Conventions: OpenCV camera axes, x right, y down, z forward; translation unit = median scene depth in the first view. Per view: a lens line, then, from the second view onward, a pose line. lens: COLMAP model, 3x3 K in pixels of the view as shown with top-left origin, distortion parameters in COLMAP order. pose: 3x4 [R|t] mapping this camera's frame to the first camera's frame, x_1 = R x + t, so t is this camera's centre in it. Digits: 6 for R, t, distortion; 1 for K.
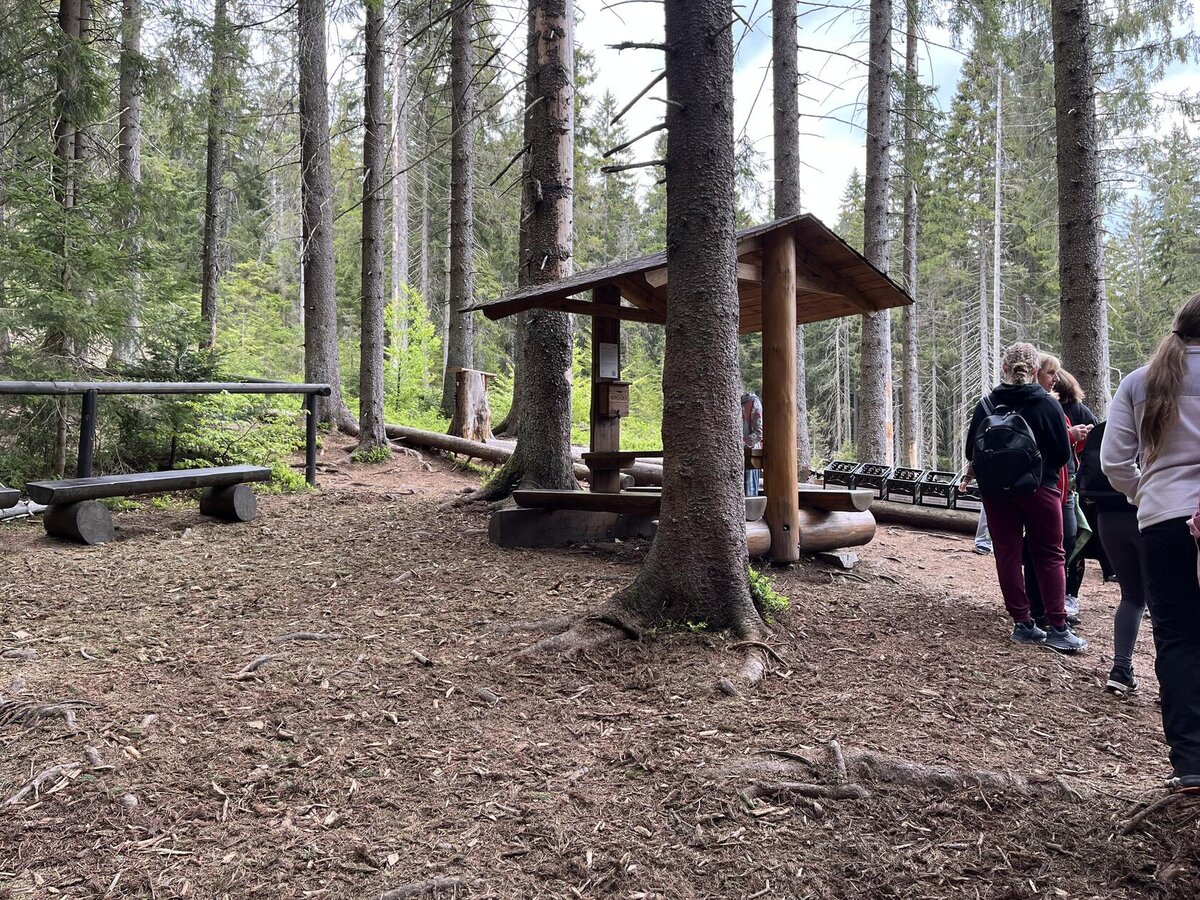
lens RADIAL K [[899.9, 0, 608.4], [0, 899.9, 446.2], [0, 0, 1]] dist [0.054558, -0.080153]
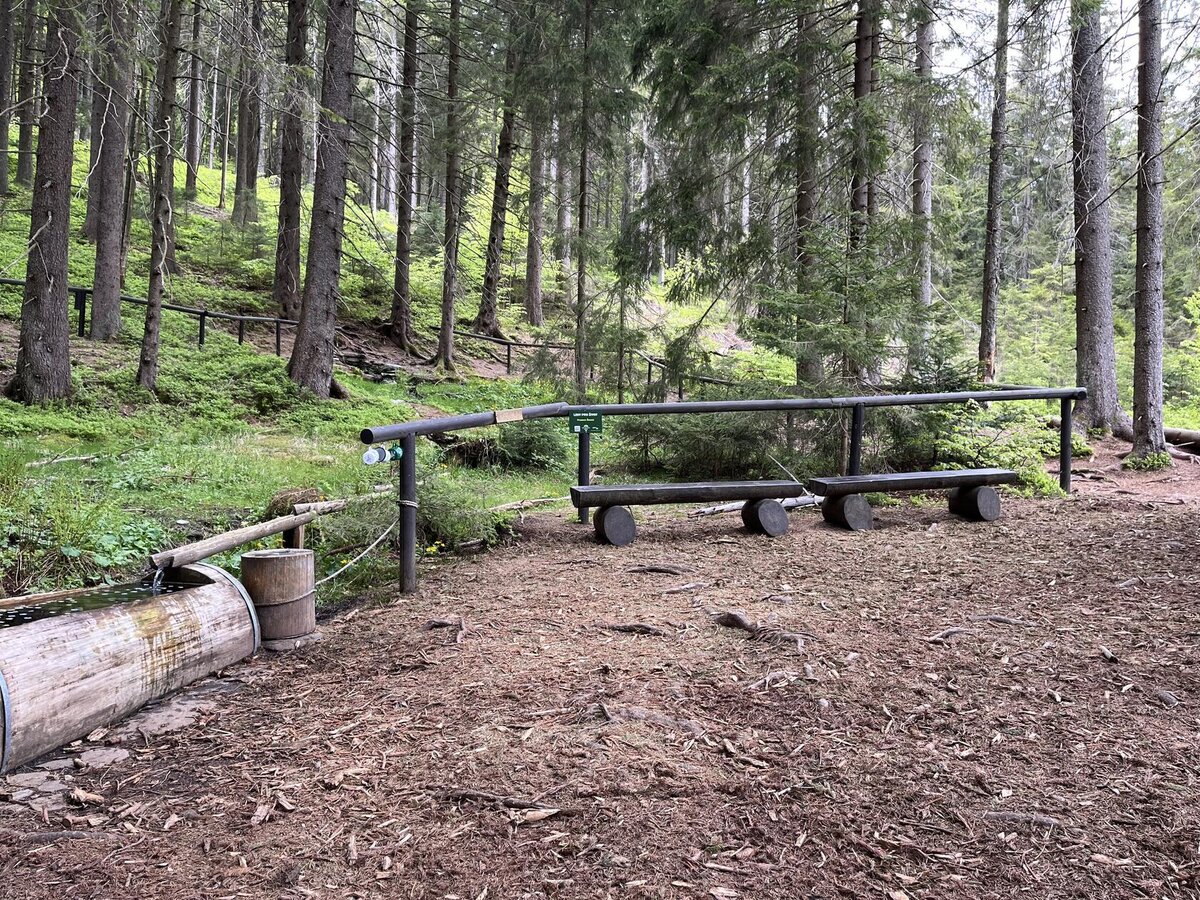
lens RADIAL K [[899.9, 0, 601.4], [0, 899.9, 444.7], [0, 0, 1]] dist [0.054558, -0.080153]
pose [[0.669014, -0.006831, -0.743218, 0.160935], [-0.002425, 0.999932, -0.011373, 0.012166], [0.743245, 0.009411, 0.668953, -0.097336]]
